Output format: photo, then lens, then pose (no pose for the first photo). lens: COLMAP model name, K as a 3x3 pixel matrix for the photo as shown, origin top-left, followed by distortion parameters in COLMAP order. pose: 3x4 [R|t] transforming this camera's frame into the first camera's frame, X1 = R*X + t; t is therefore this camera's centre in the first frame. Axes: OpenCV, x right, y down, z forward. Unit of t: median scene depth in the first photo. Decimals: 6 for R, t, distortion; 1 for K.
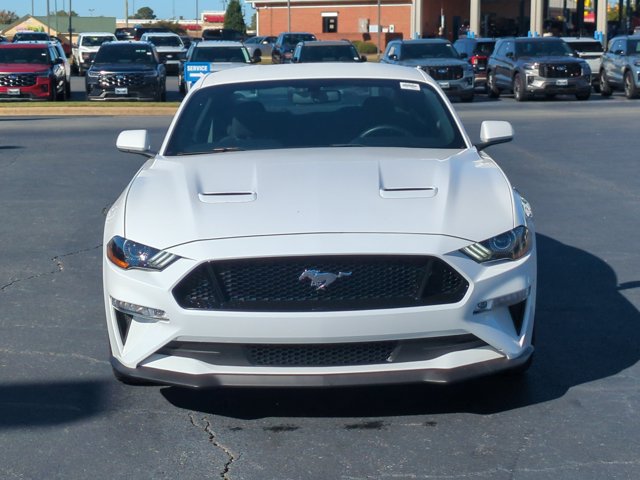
lens RADIAL K [[1278.2, 0, 320.0], [0, 1278.2, 240.0], [0, 0, 1]] dist [0.042814, -0.118943]
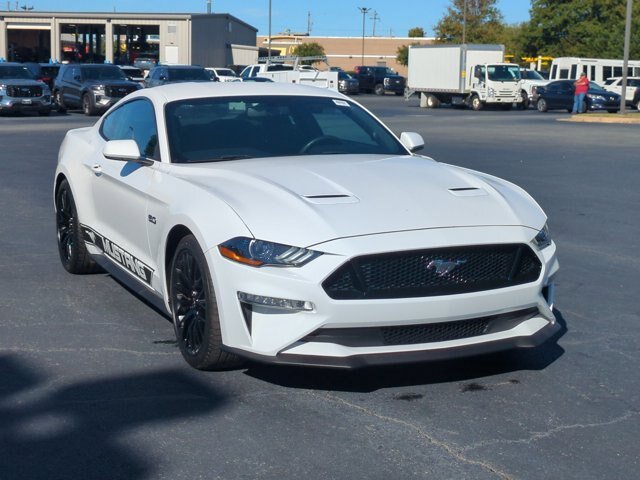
lens RADIAL K [[1019.1, 0, 299.2], [0, 1019.1, 238.7], [0, 0, 1]] dist [0.020600, 0.055192]
pose [[0.920543, -0.036592, 0.388923, -0.463620], [0.032113, 0.999322, 0.018013, -0.015733], [-0.389318, -0.004093, 0.921094, 0.182355]]
